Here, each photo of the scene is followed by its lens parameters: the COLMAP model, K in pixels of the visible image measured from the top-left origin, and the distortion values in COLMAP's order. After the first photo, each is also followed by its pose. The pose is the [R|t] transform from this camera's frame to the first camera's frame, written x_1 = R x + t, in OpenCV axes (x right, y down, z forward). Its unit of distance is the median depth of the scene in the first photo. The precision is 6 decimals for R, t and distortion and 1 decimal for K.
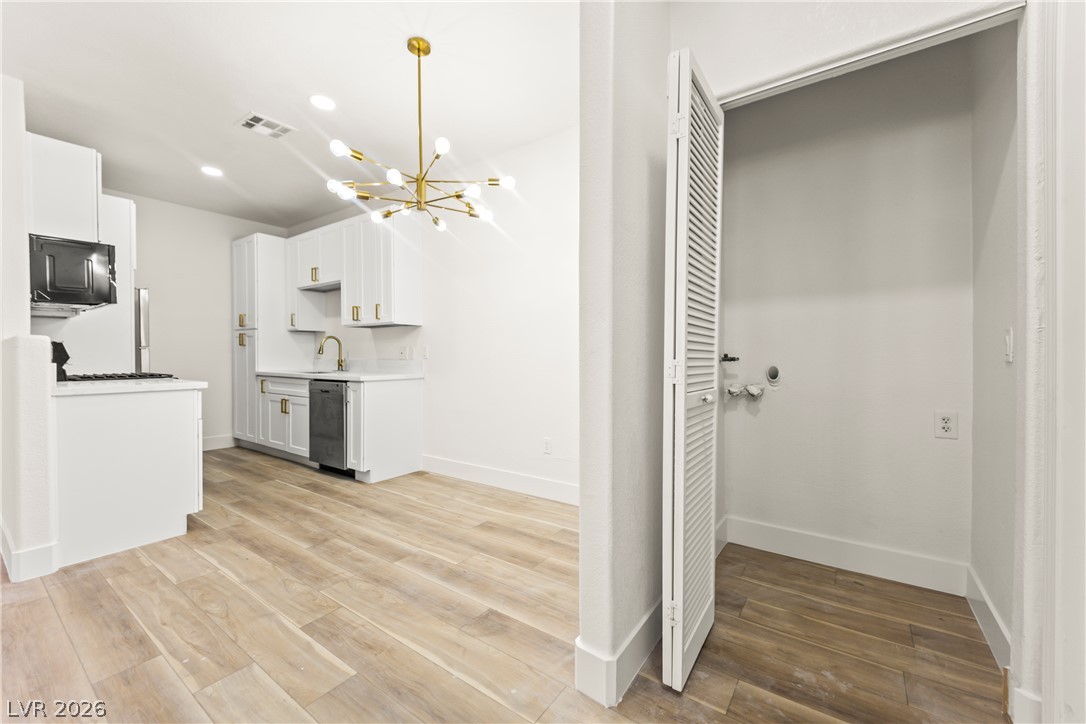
lens RADIAL K [[432.9, 0, 545.6], [0, 432.9, 355.0], [0, 0, 1]] dist [0.018326, -0.009965]
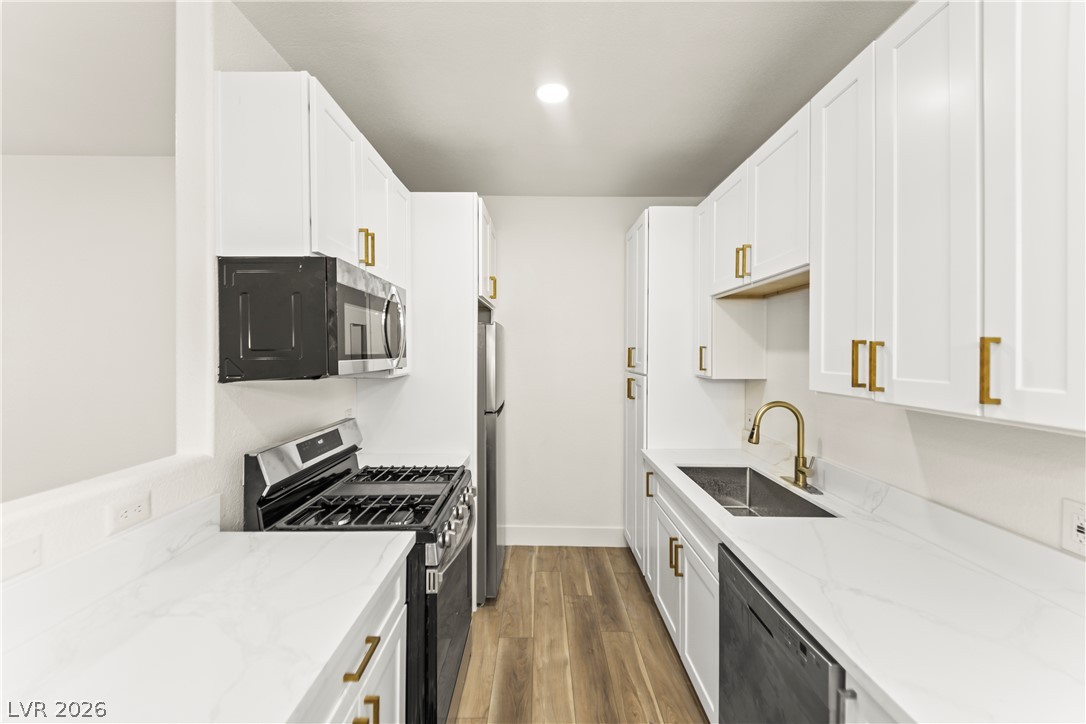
lens RADIAL K [[432.9, 0, 544.9], [0, 432.9, 351.3], [0, 0, 1]] dist [0.018326, -0.009965]
pose [[0.582083, 0.007031, -0.813099, -0.432595], [-0.011377, 0.999935, 0.000502, -0.137854], [0.813050, 0.008958, 0.582126, 0.870580]]
